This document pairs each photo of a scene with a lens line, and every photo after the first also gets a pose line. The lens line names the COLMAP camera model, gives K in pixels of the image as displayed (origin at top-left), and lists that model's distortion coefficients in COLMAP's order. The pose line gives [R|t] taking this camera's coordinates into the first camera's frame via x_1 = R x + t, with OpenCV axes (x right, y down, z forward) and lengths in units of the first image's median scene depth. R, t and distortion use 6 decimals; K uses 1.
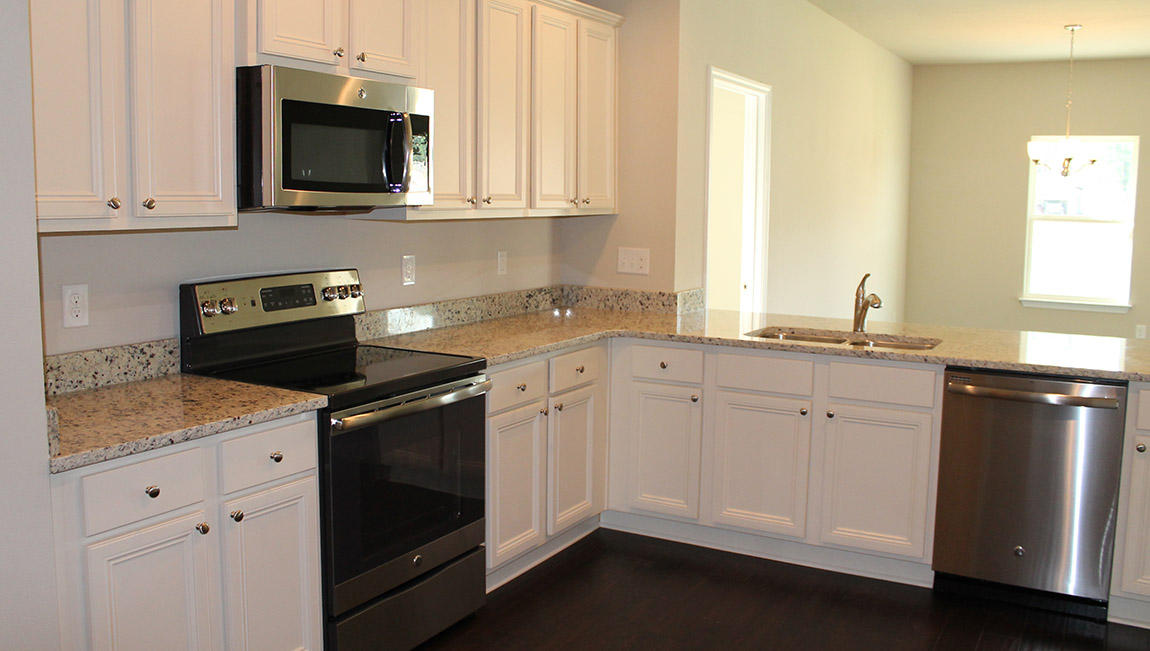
lens RADIAL K [[988.8, 0, 574.8], [0, 988.8, 323.9], [0, 0, 1]] dist [-0.117370, -0.005724]
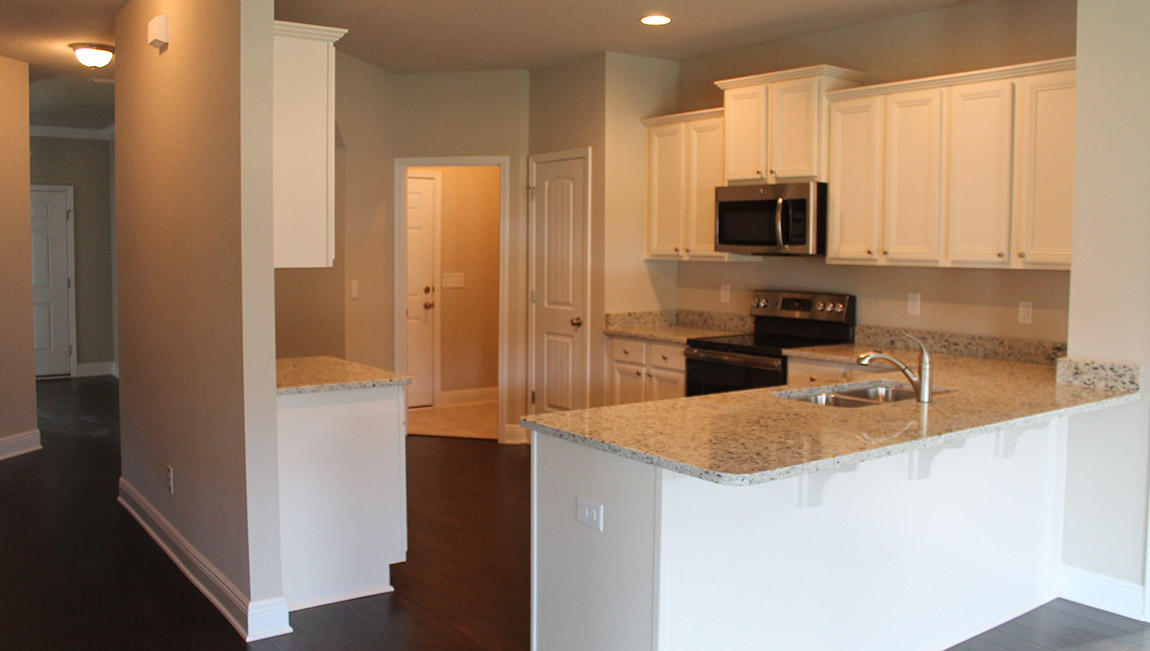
lens RADIAL K [[988.8, 0, 574.5], [0, 988.8, 322.7], [0, 0, 1]] dist [-0.117370, -0.005724]
pose [[-0.364077, 0.070516, -0.928696, 1.149206], [-0.125229, 0.984369, 0.123836, -0.125332], [0.922912, 0.161385, -0.349555, 0.959566]]
